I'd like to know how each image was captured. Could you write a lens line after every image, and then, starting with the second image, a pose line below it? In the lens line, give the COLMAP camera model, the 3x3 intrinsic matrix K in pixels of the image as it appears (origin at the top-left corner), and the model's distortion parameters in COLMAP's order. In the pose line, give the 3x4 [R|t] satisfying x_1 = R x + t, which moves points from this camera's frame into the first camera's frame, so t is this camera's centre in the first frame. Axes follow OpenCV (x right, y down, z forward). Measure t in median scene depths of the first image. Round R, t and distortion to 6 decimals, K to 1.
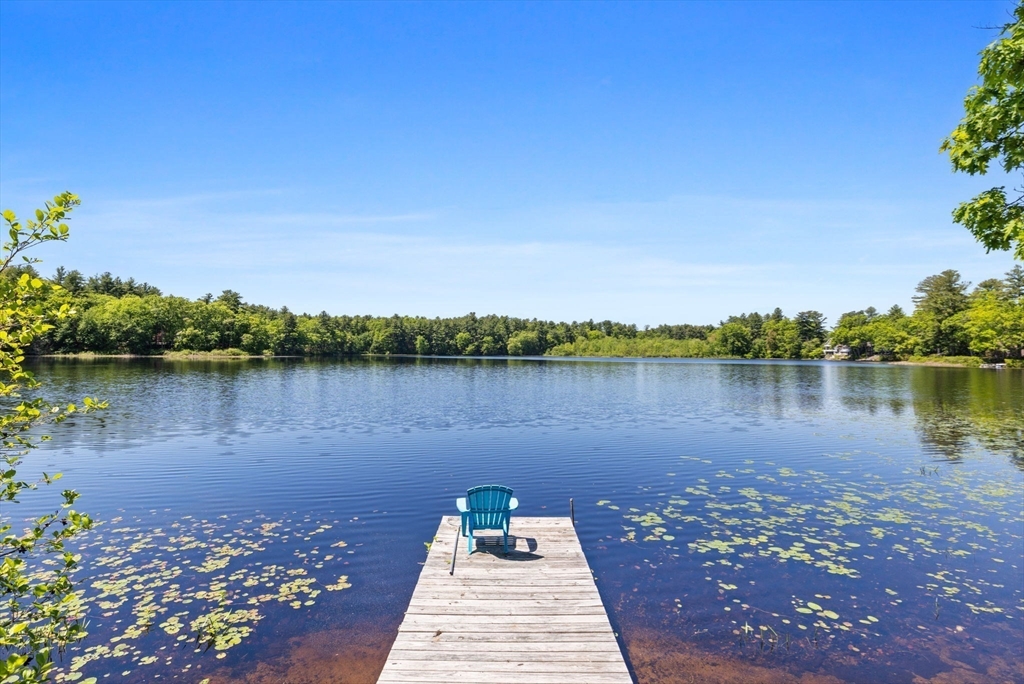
lens RADIAL K [[476.2, 0, 512.0], [0, 476.2, 342.0], [0, 0, 1]] dist [-0.000766, -0.000277]
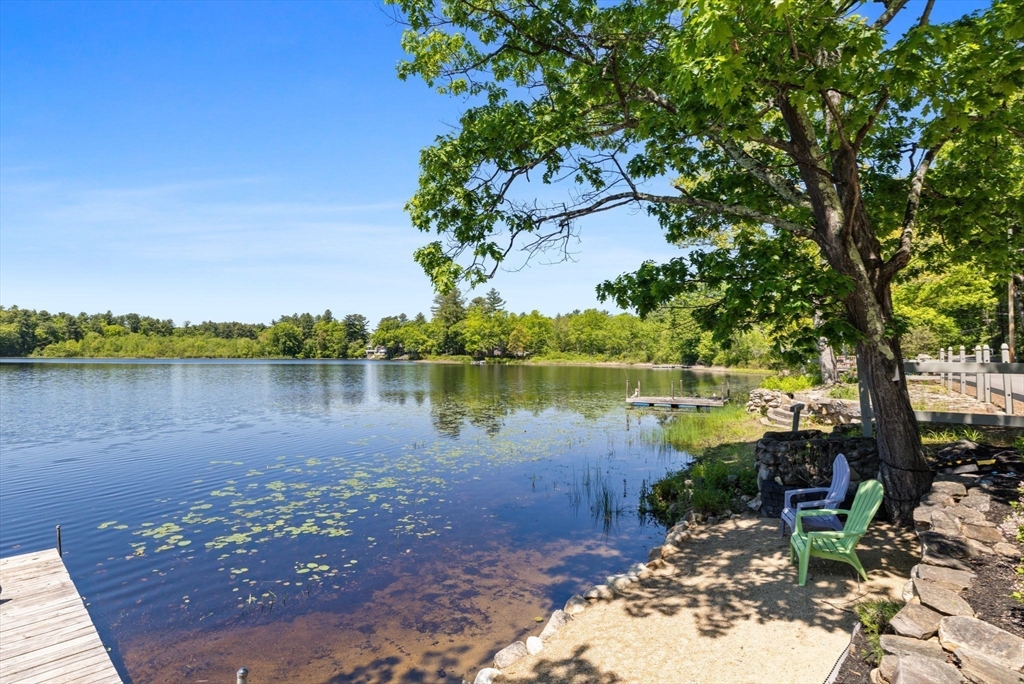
lens RADIAL K [[544.8, 0, 512.0], [0, 544.8, 342.0], [0, 0, 1]] dist [0.000732, -0.001143]
pose [[0.711787, 0.011816, 0.702296, 0.011239], [-0.018051, 0.999836, 0.001473, -0.017358], [-0.702164, -0.013725, 0.711883, -0.236544]]
